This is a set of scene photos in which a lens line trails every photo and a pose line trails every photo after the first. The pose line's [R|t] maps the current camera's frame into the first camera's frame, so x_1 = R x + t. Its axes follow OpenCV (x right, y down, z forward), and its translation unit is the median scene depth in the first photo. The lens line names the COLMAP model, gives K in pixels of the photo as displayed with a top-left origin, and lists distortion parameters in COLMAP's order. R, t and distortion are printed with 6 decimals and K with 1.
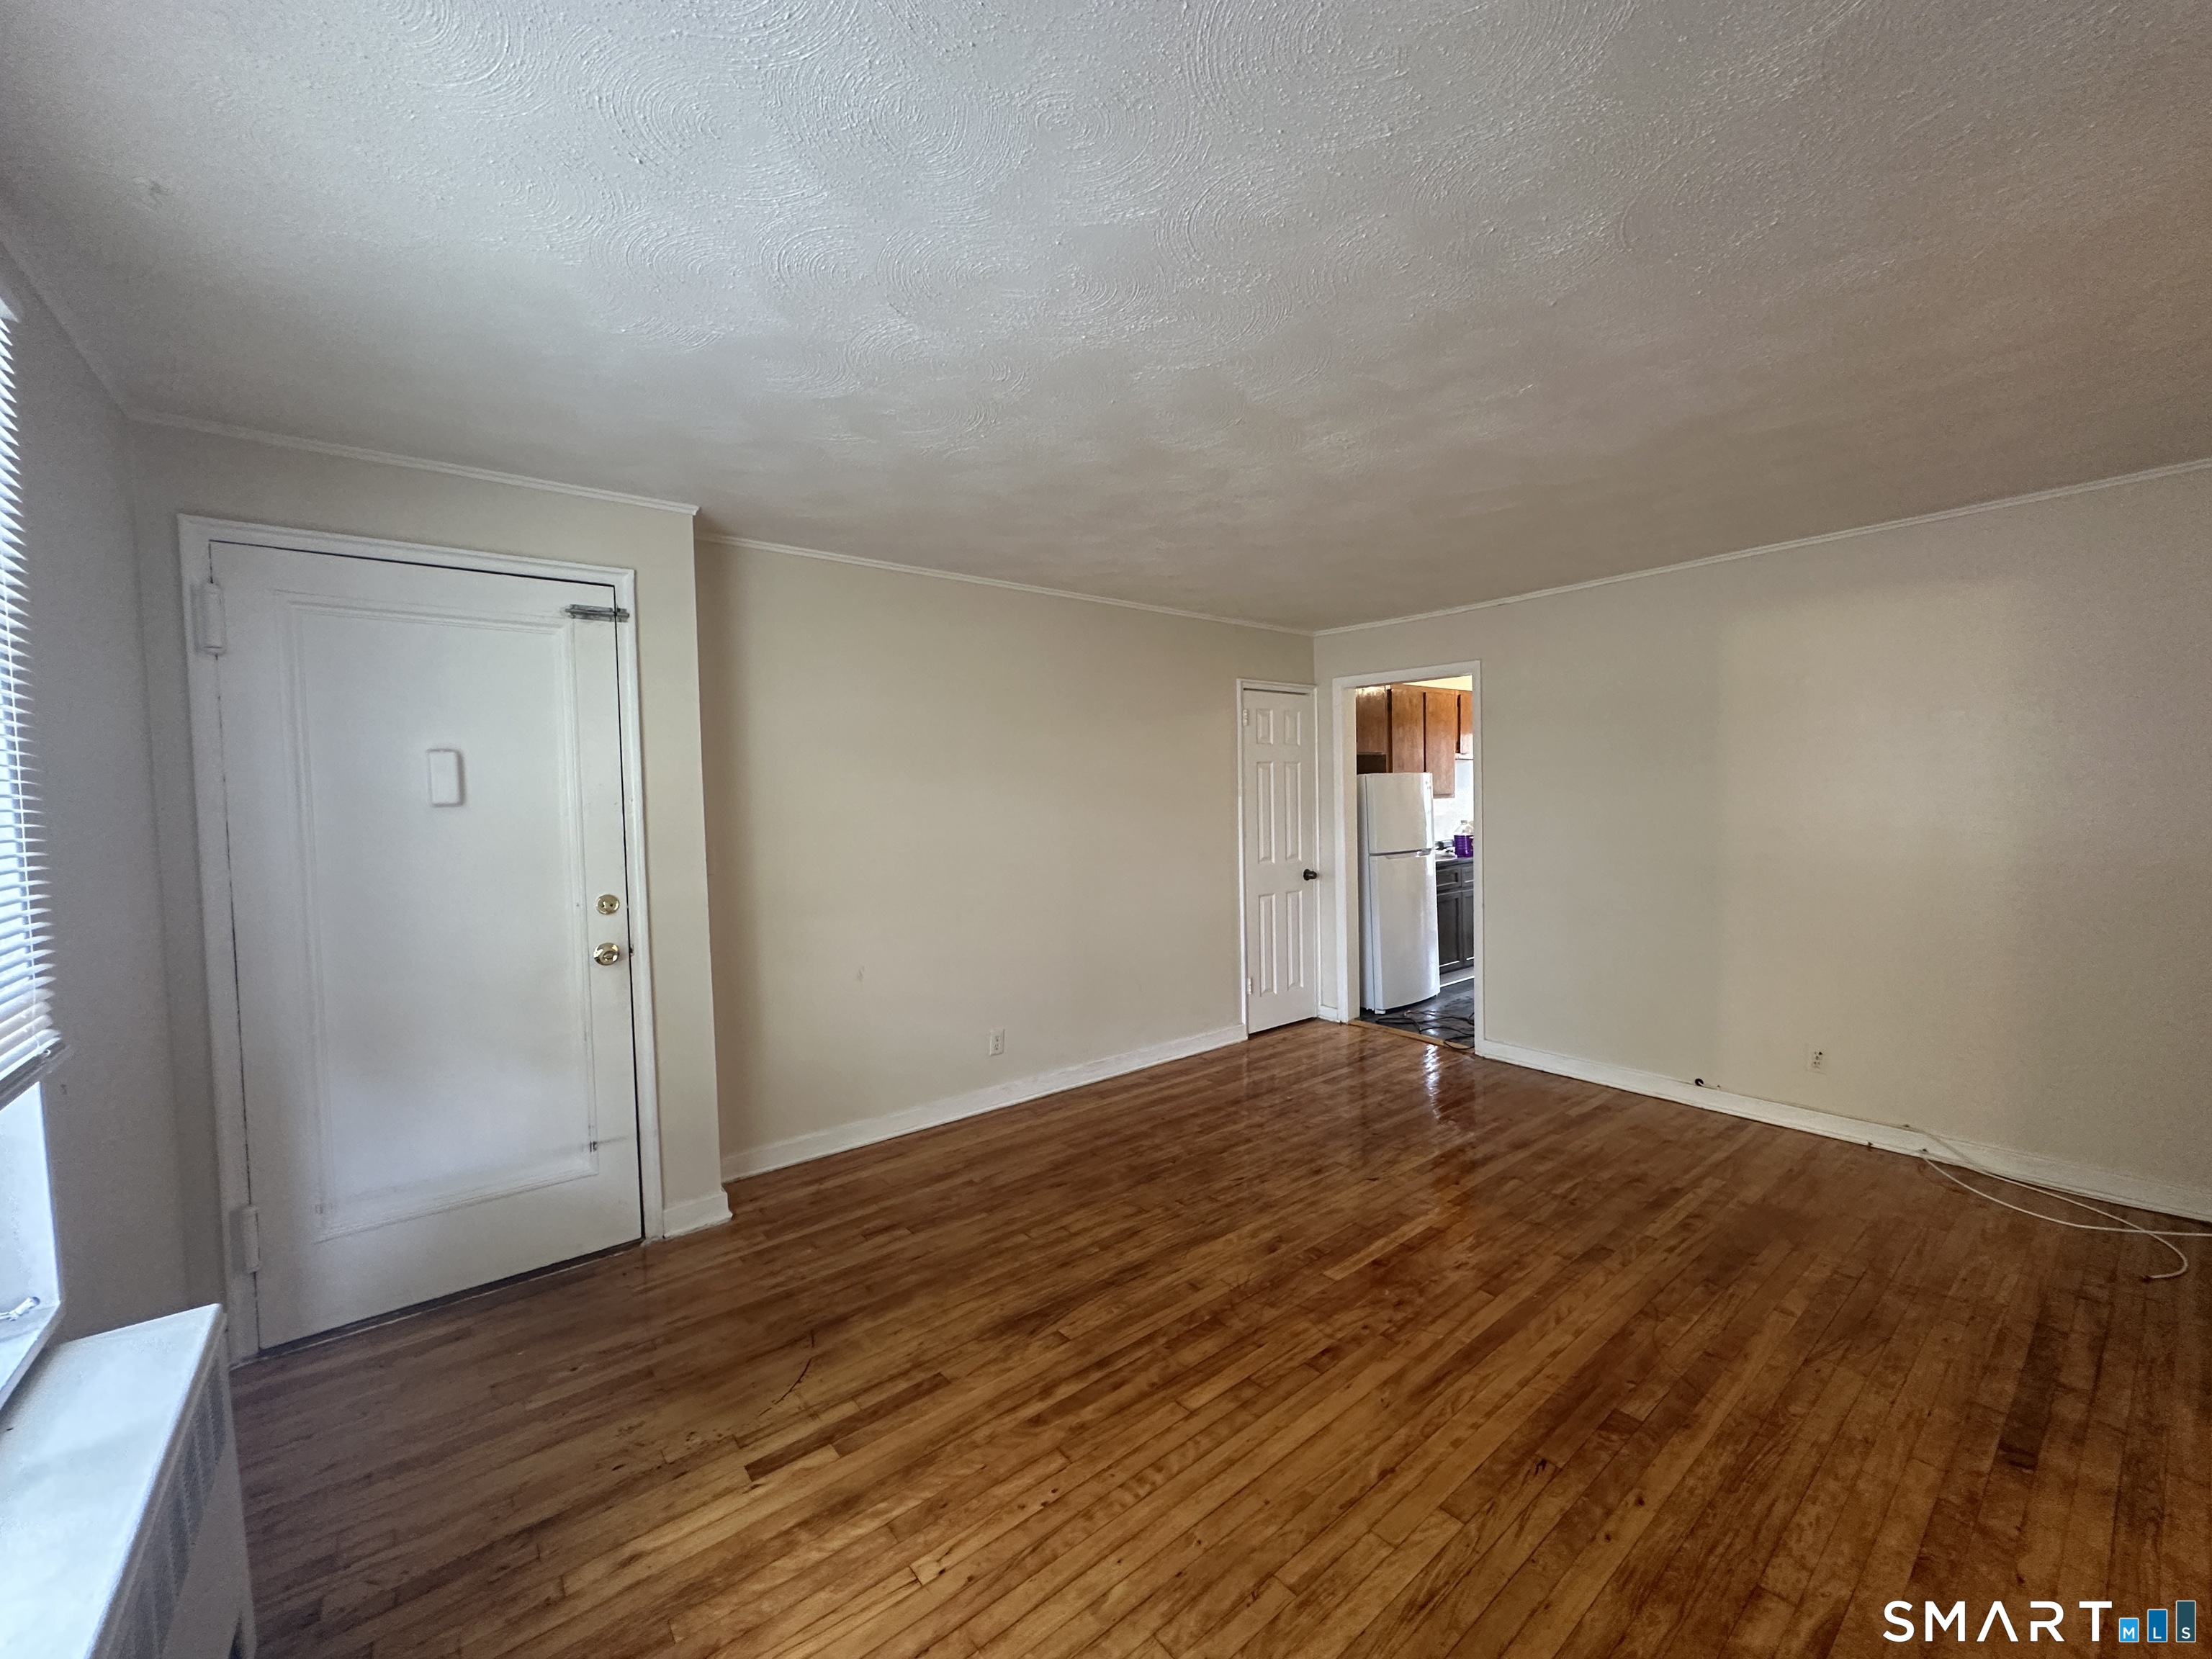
lens RADIAL K [[881.0, 0, 1106.0], [0, 881.0, 829.5], [0, 0, 1]] dist [0.000275, 0.000352]
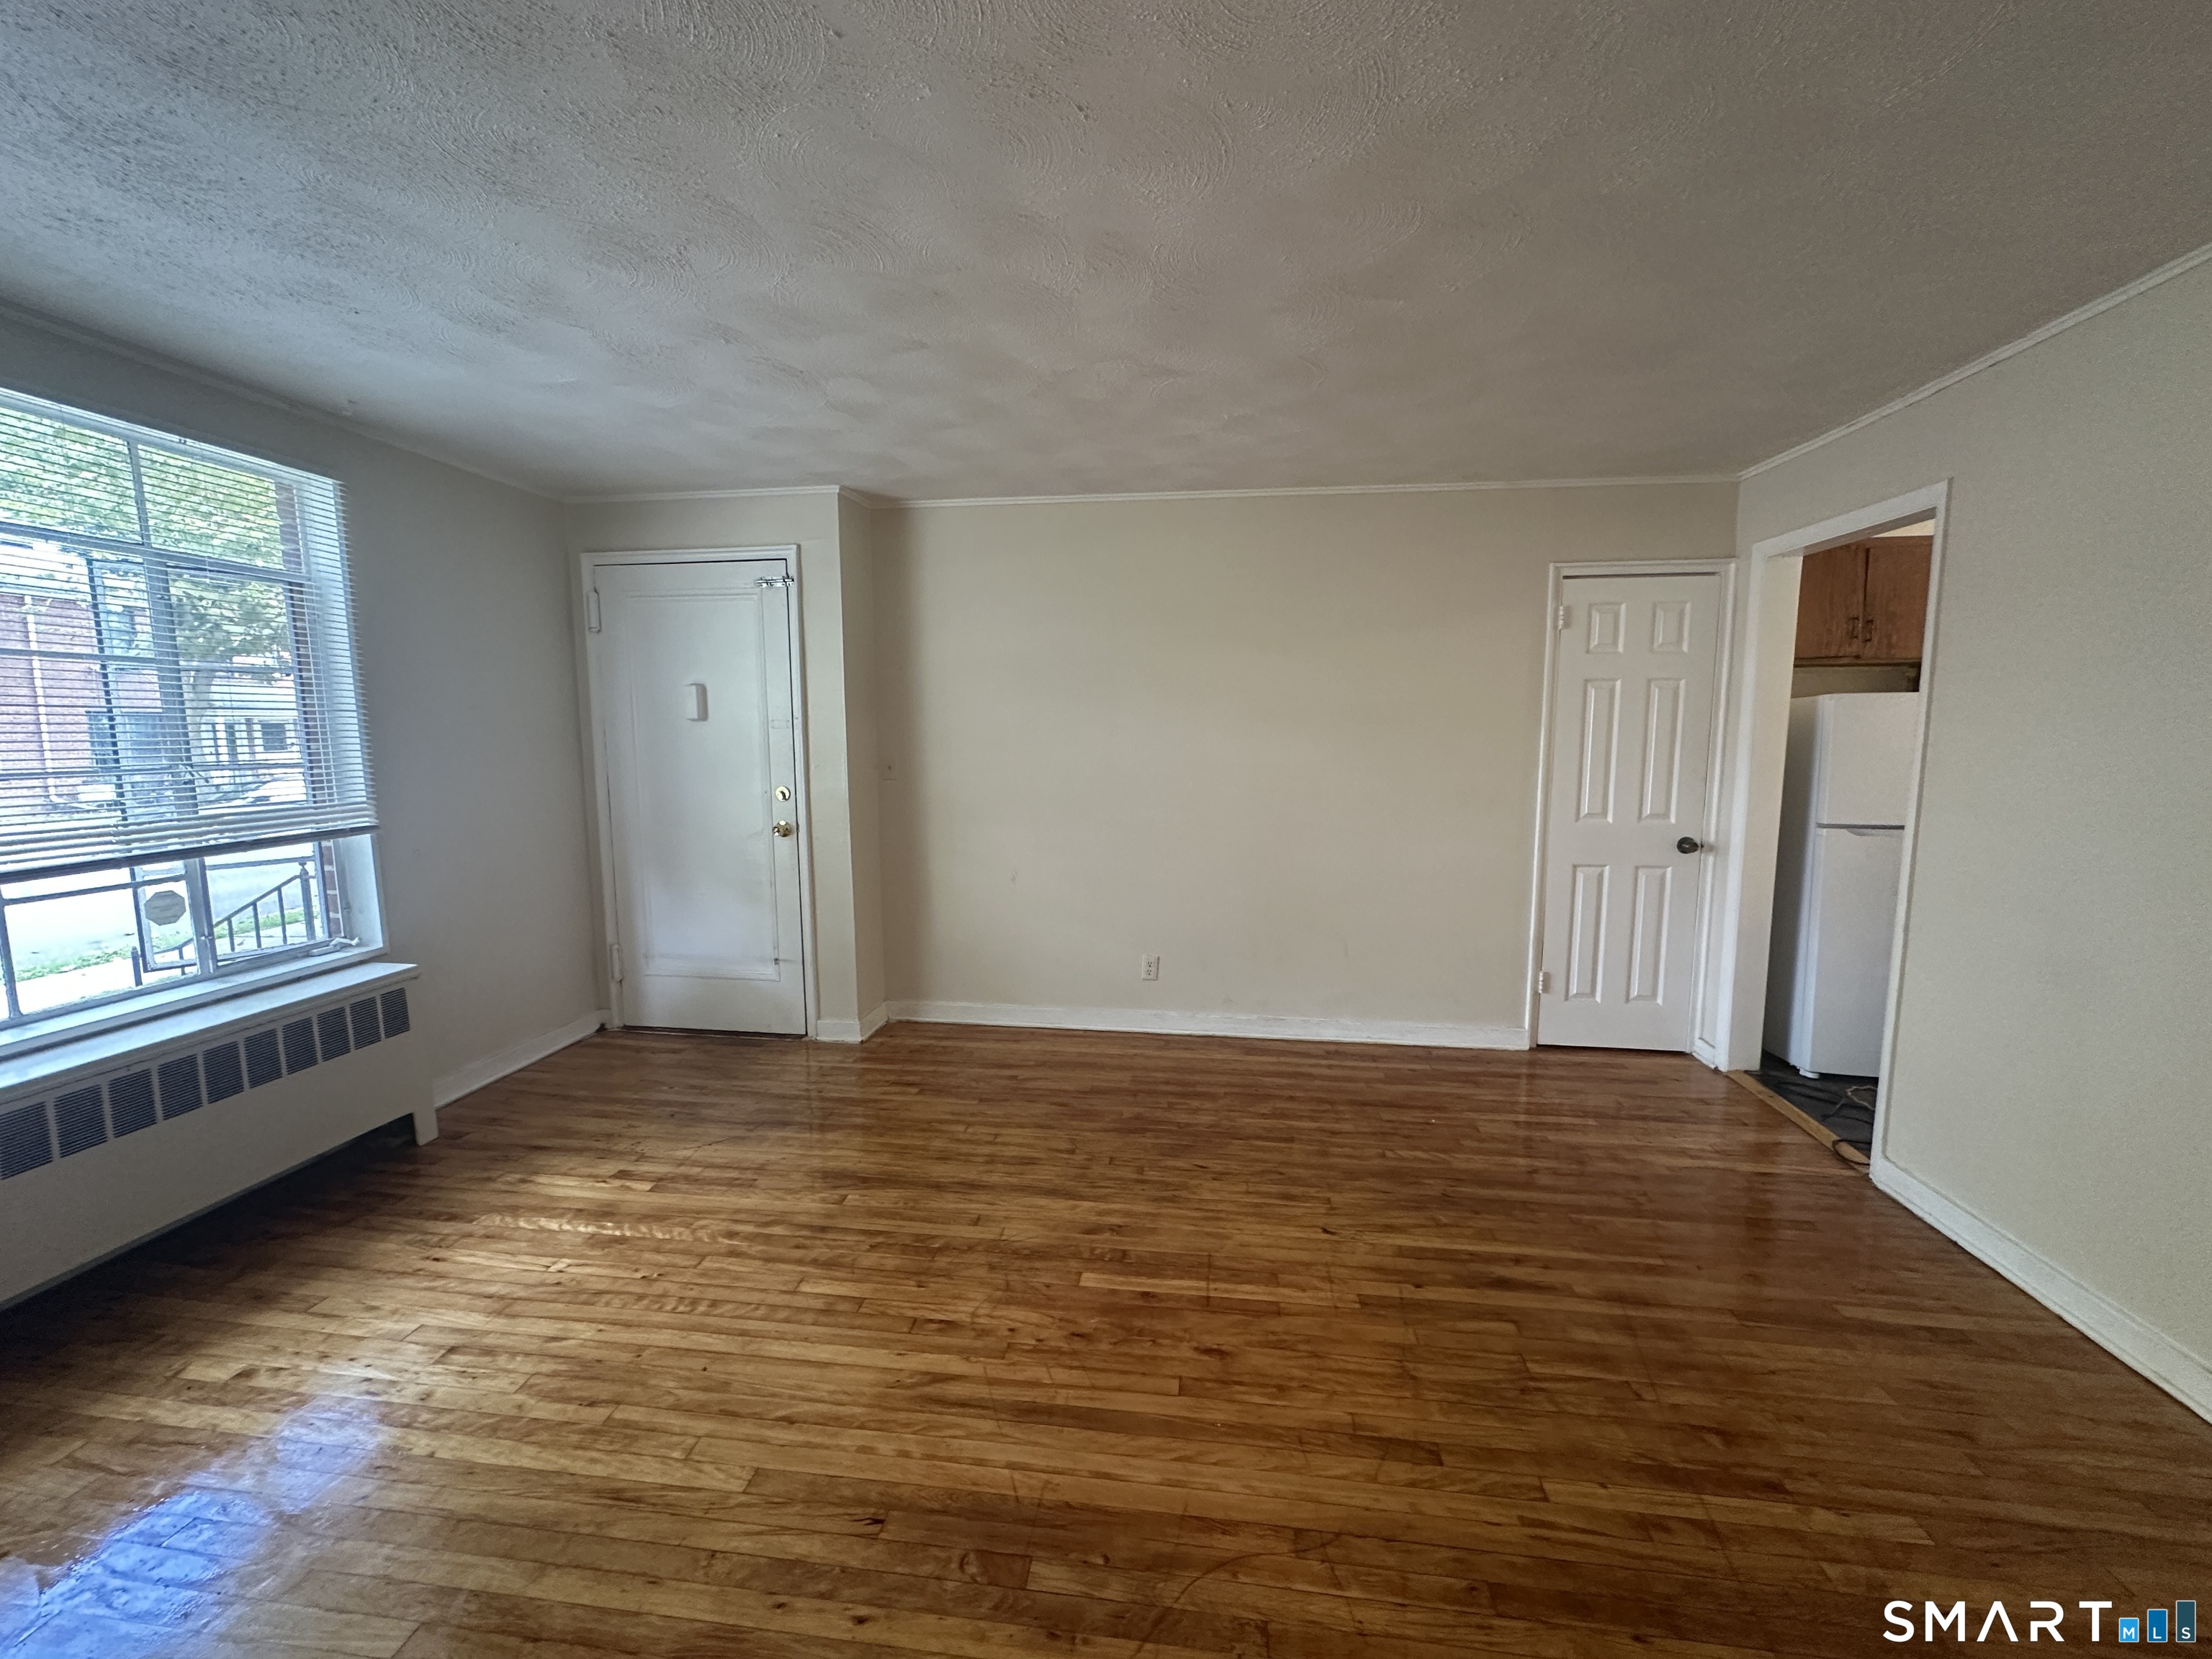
lens RADIAL K [[881.0, 0, 1106.0], [0, 881.0, 829.5], [0, 0, 1]] dist [0.000275, 0.000352]
pose [[0.689248, 0.101454, -0.717387, 0.785642], [-0.041947, 0.994074, 0.100282, -0.019836], [0.723310, -0.039027, 0.689420, 0.401816]]
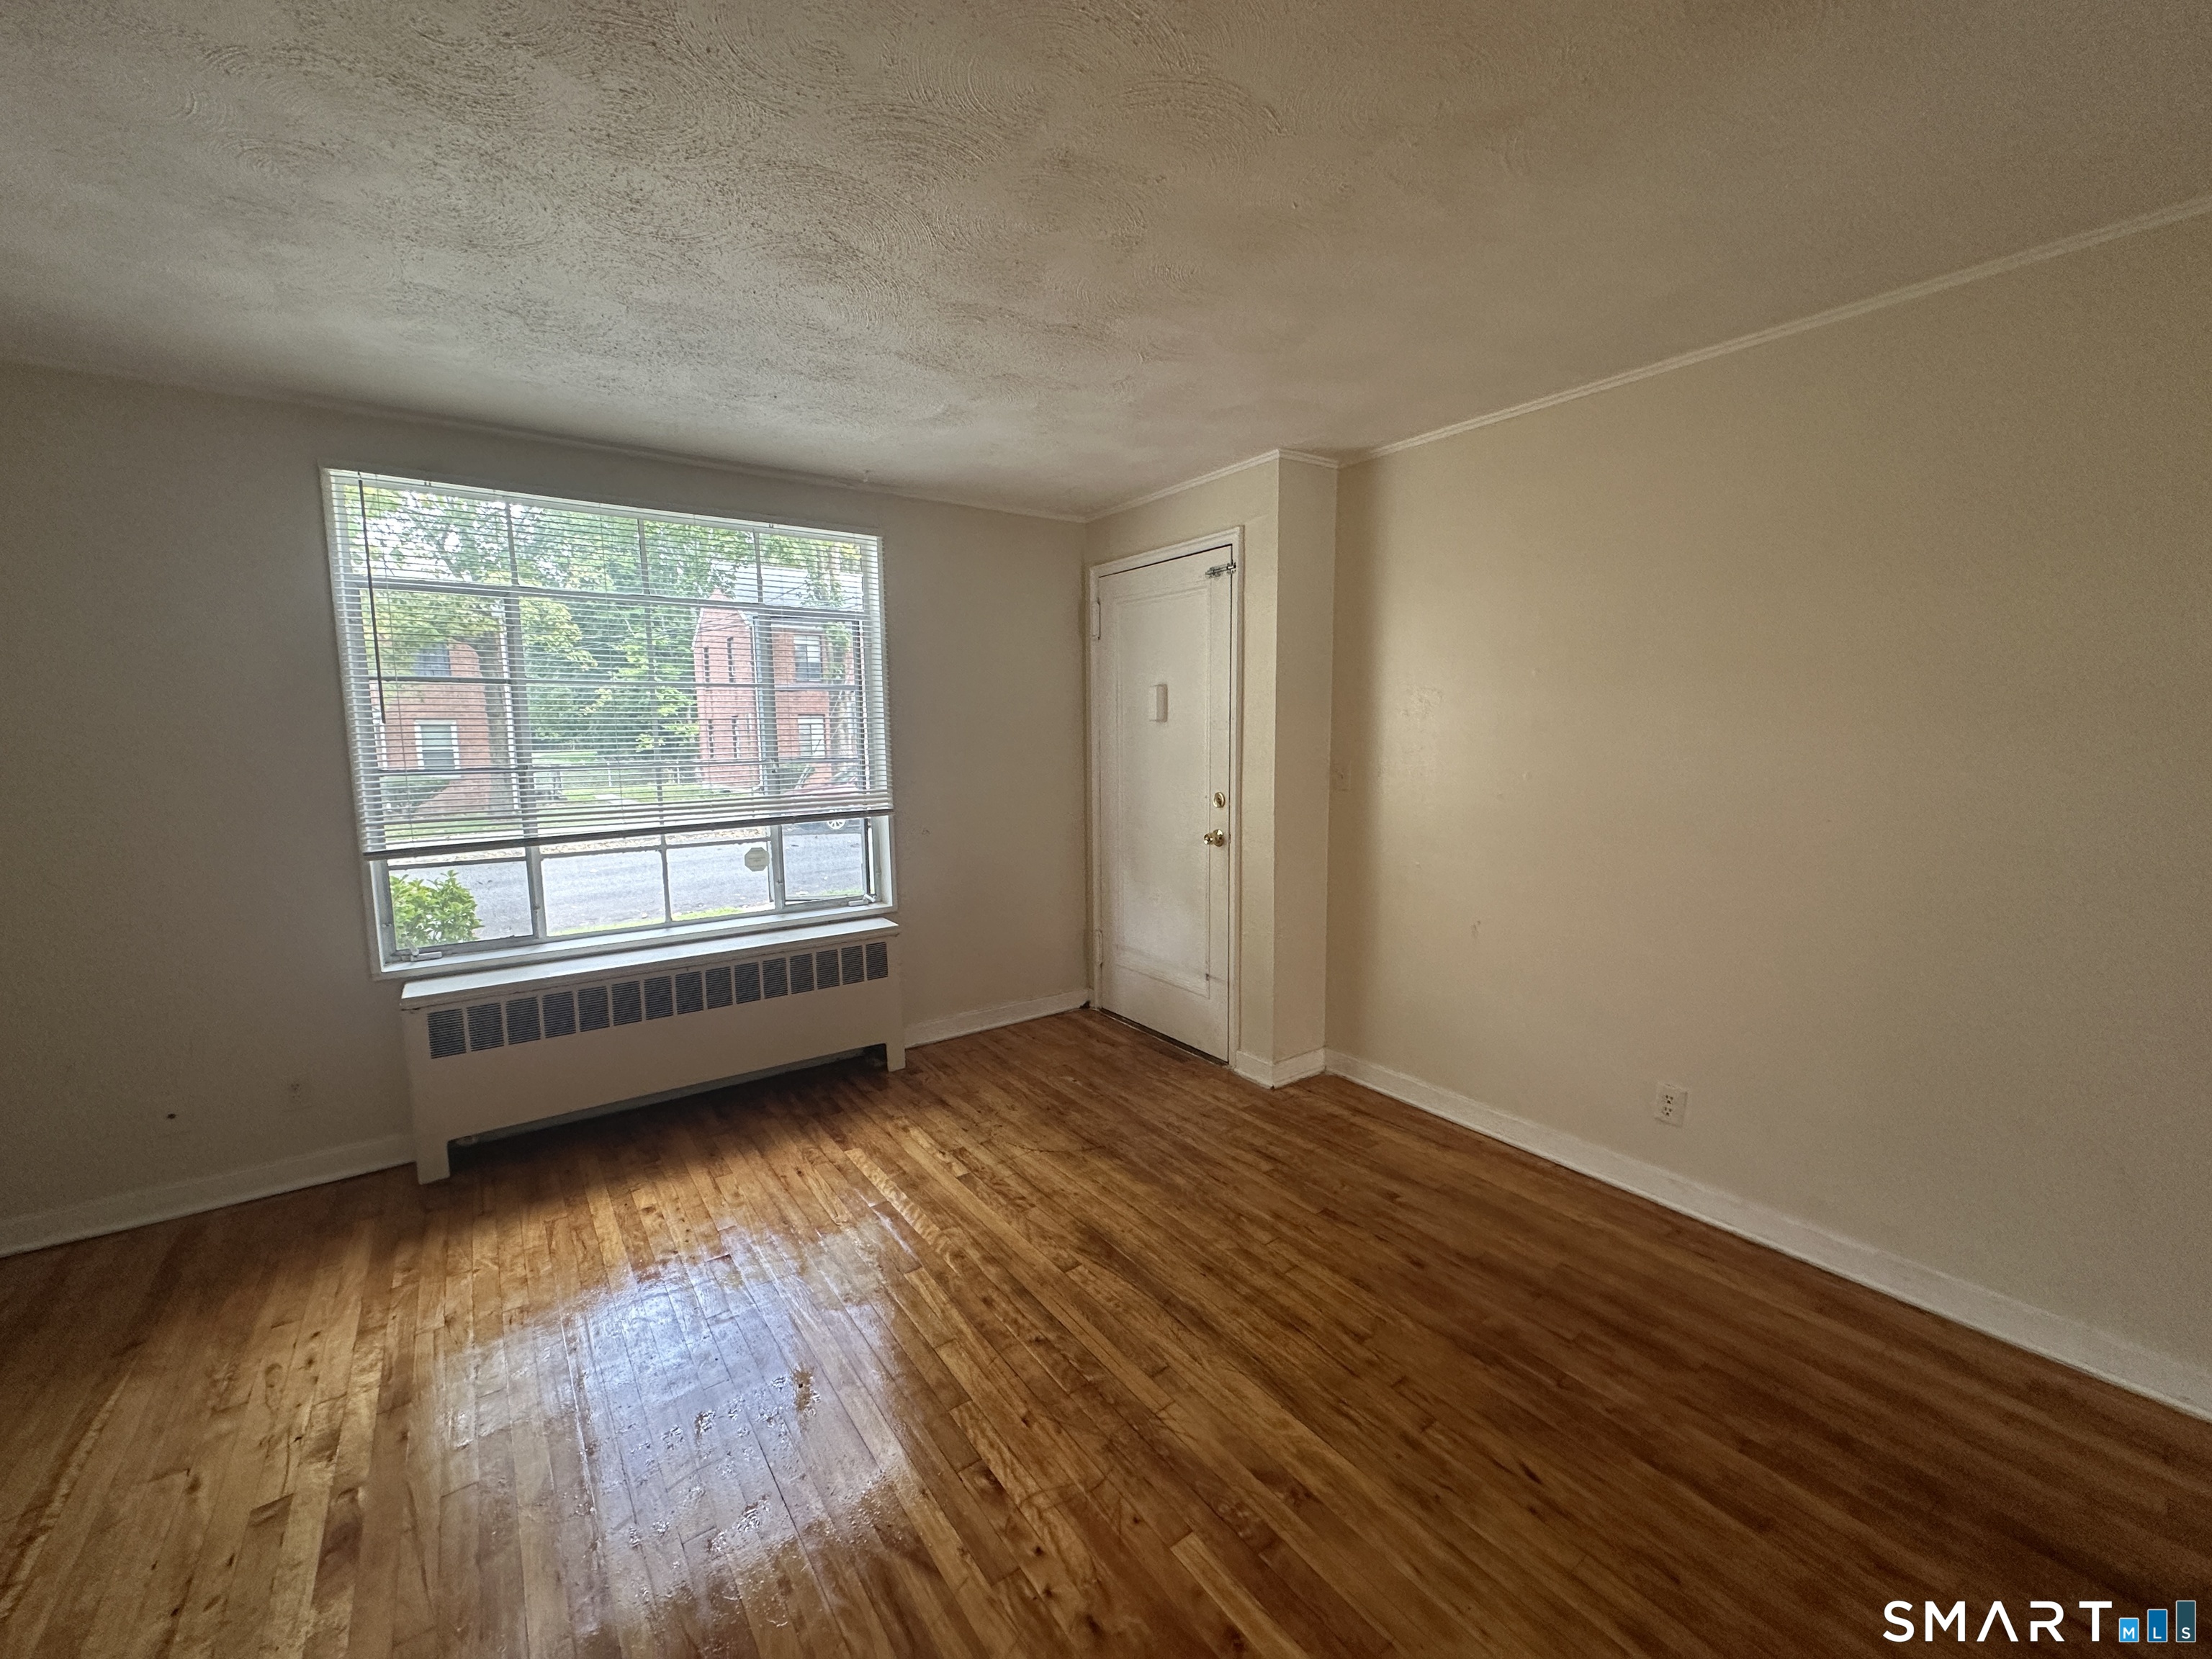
lens RADIAL K [[881.0, 0, 1106.0], [0, 881.0, 829.5], [0, 0, 1]] dist [0.000275, 0.000352]
pose [[-0.048770, 0.136104, -0.989493, 0.720541], [-0.031122, 0.989984, 0.137705, -0.044452], [0.998325, 0.037511, -0.044046, 0.884361]]
